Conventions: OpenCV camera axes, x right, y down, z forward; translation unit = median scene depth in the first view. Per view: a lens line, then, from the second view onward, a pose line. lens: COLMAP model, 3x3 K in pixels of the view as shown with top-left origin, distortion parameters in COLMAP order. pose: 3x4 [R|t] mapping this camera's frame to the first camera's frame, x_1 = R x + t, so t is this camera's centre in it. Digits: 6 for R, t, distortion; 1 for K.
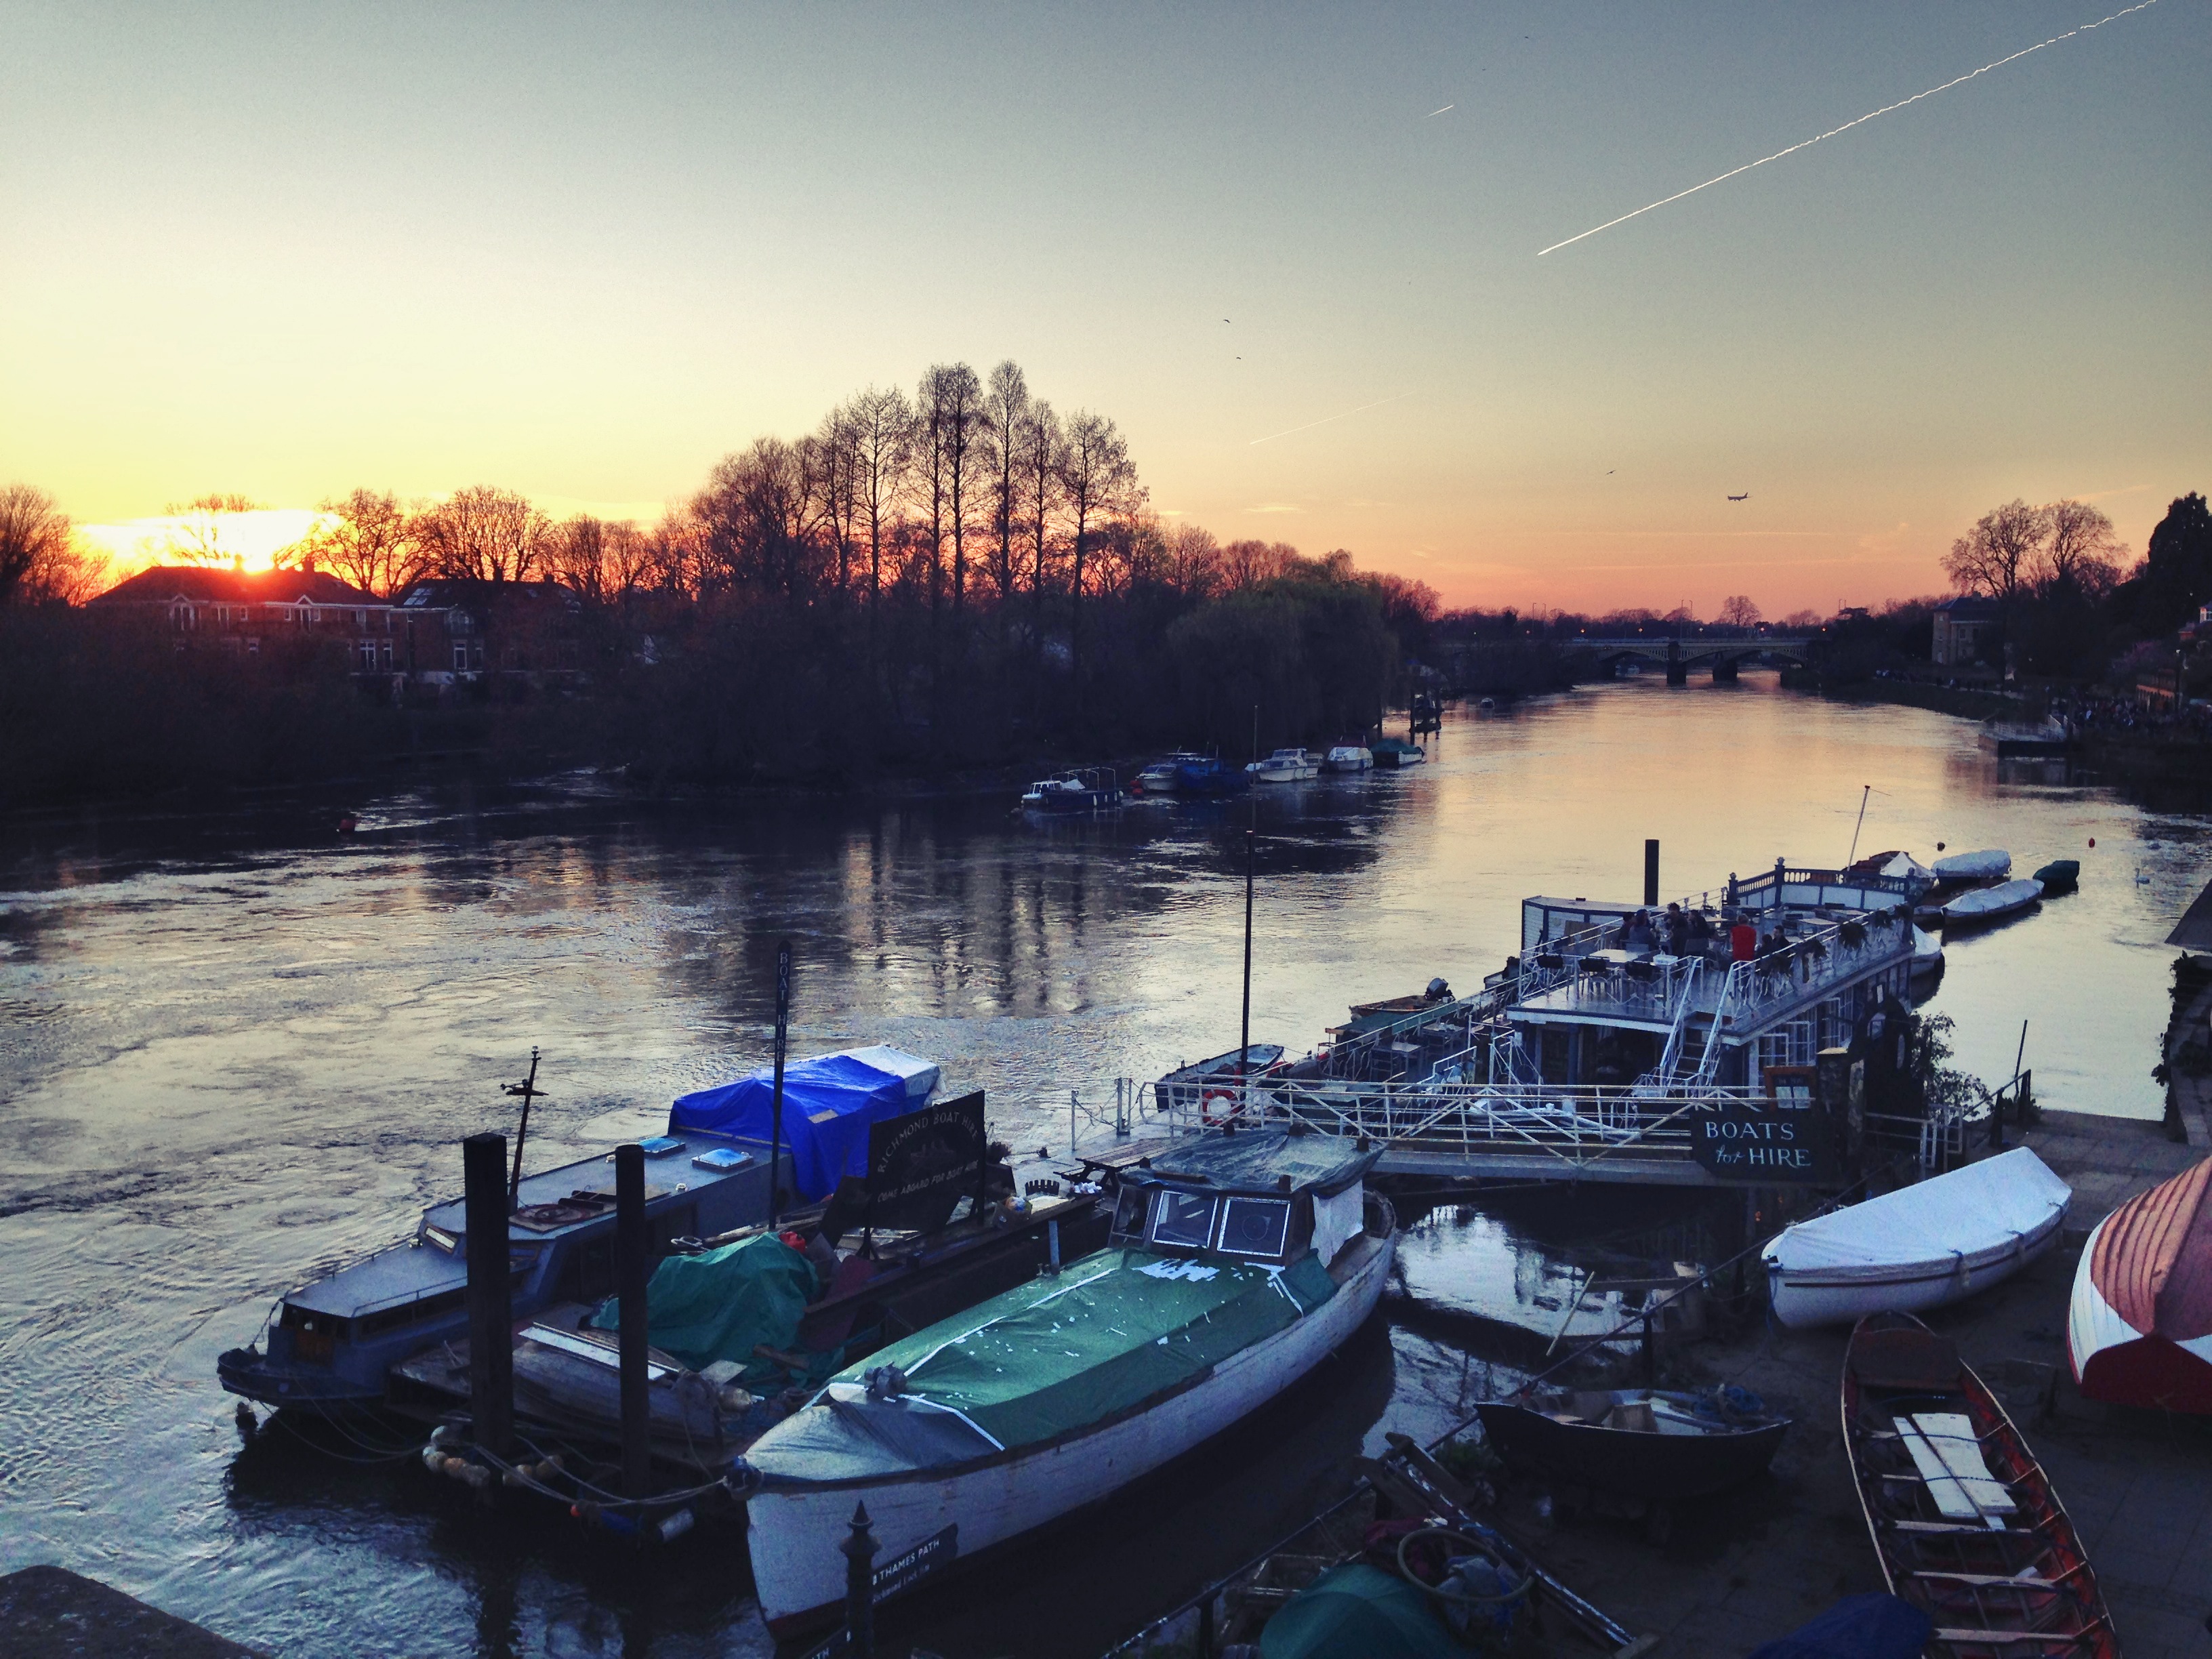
lens RADIAL K [[2109.6, 0, 1092.8], [0, 2109.6, 831.5], [0, 0, 1]] dist [0.130155, -0.250171]
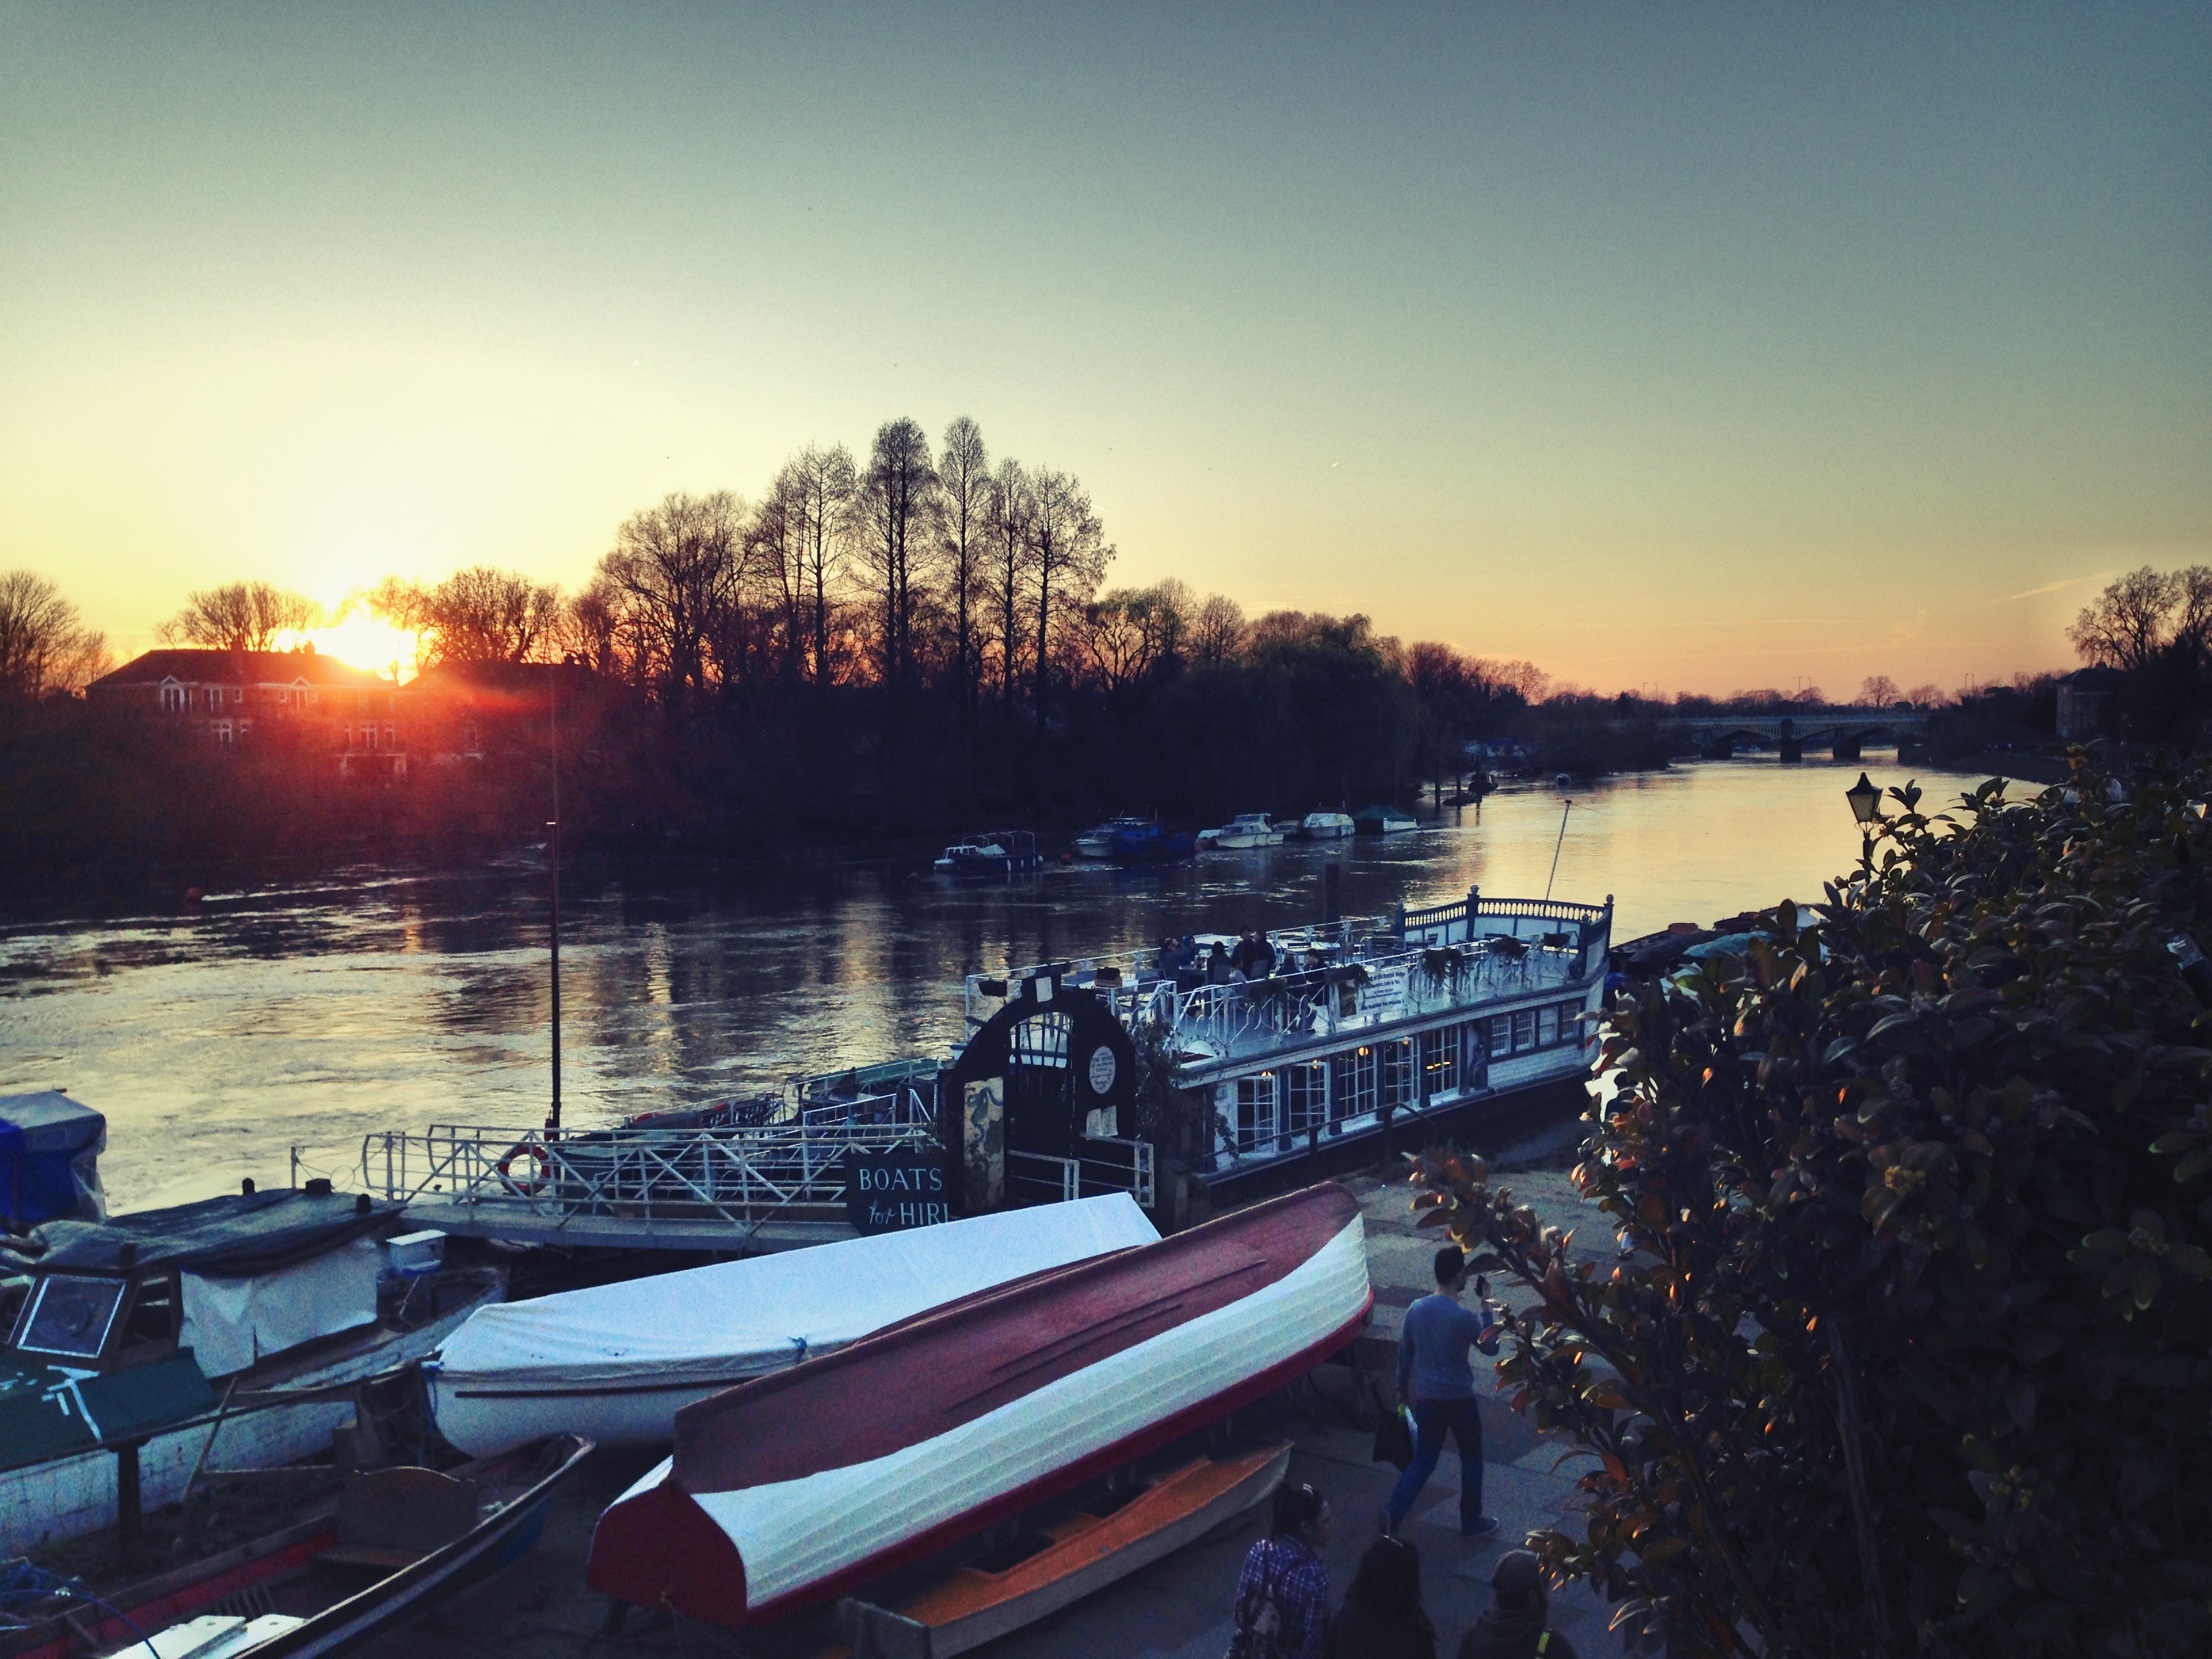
lens RADIAL K [[2109.6, 0, 1092.8], [0, 2109.6, 831.5], [0, 0, 1]] dist [0.130155, -0.250171]
pose [[0.997345, -0.009077, -0.072247, 0.089585], [0.005791, 0.998945, -0.045562, 0.011126], [0.072584, 0.045023, 0.996346, 0.055507]]
